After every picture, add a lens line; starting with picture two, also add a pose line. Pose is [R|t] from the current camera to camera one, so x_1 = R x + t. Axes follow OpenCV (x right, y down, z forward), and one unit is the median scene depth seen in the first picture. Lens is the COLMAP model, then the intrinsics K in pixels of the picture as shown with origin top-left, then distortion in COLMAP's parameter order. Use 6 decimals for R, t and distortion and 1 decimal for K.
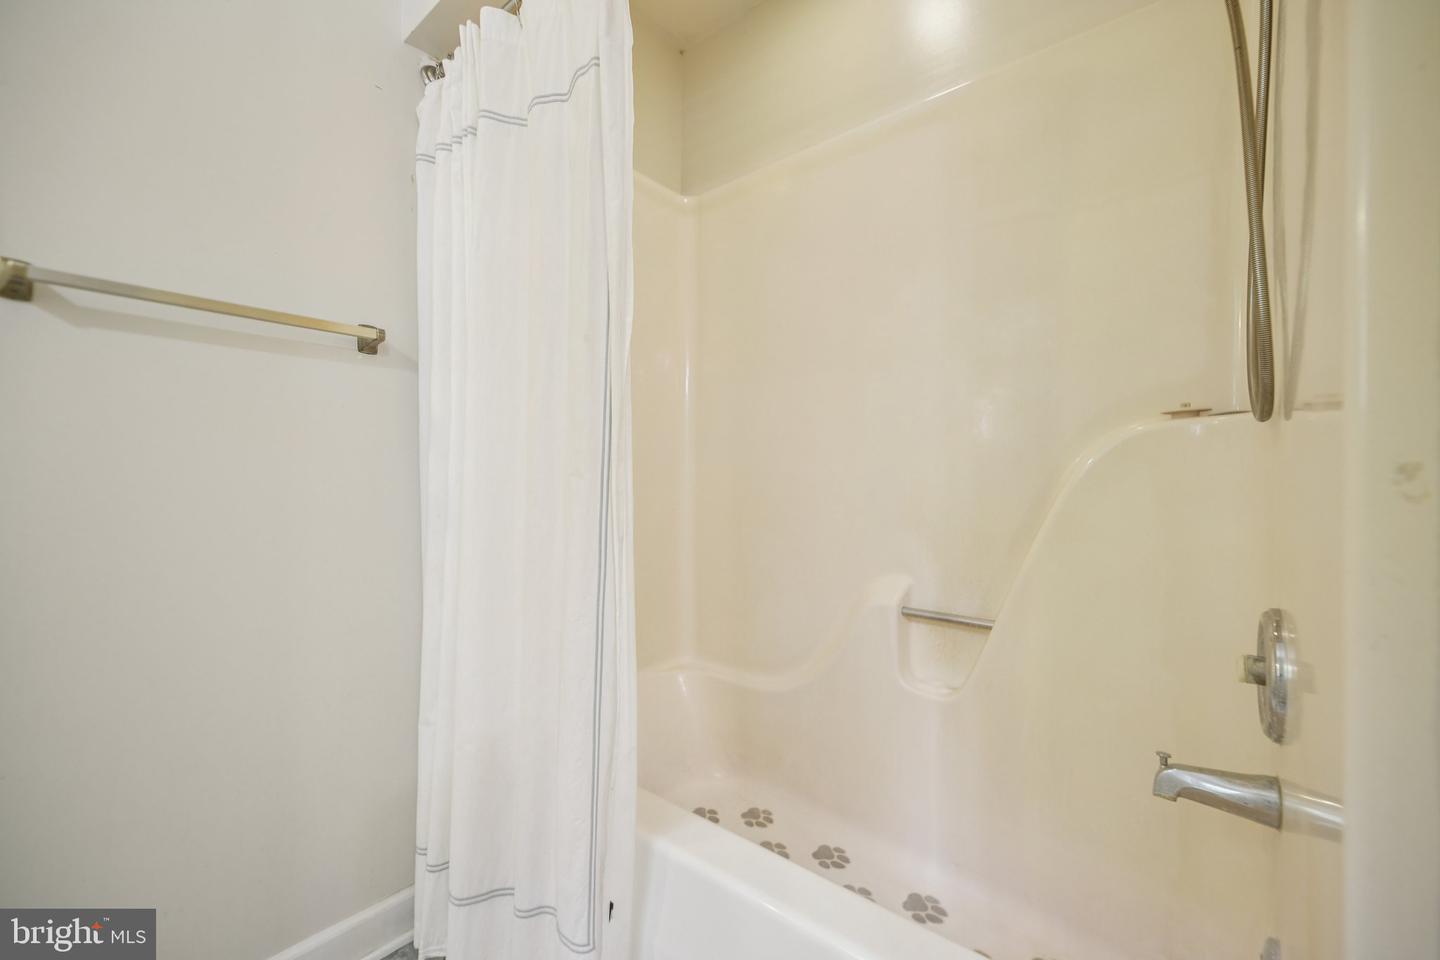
lens RADIAL K [[565.9, 0, 722.5], [0, 565.9, 488.2], [0, 0, 1]] dist [0.004543, -0.000144]
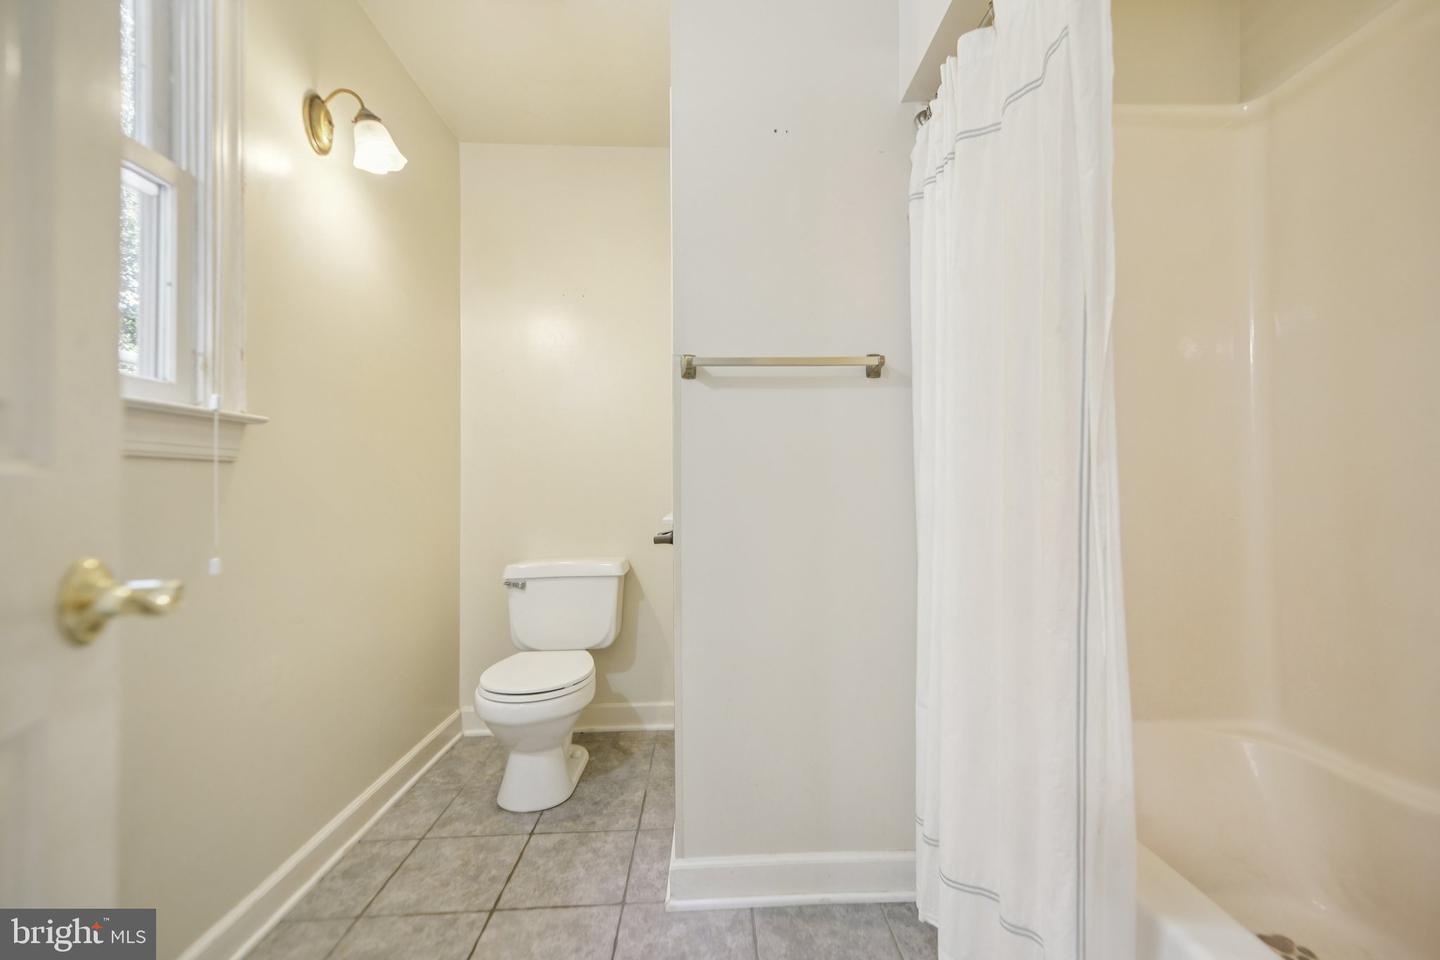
lens RADIAL K [[587.6, 0, 731.6], [0, 587.6, 484.7], [0, 0, 1]] dist [0.000574, -0.000214]
pose [[0.655301, -0.007113, -0.755335, 0.110870], [-0.001749, 0.999939, -0.010934, 0.001107], [0.755366, 0.008486, 0.655248, -0.031328]]
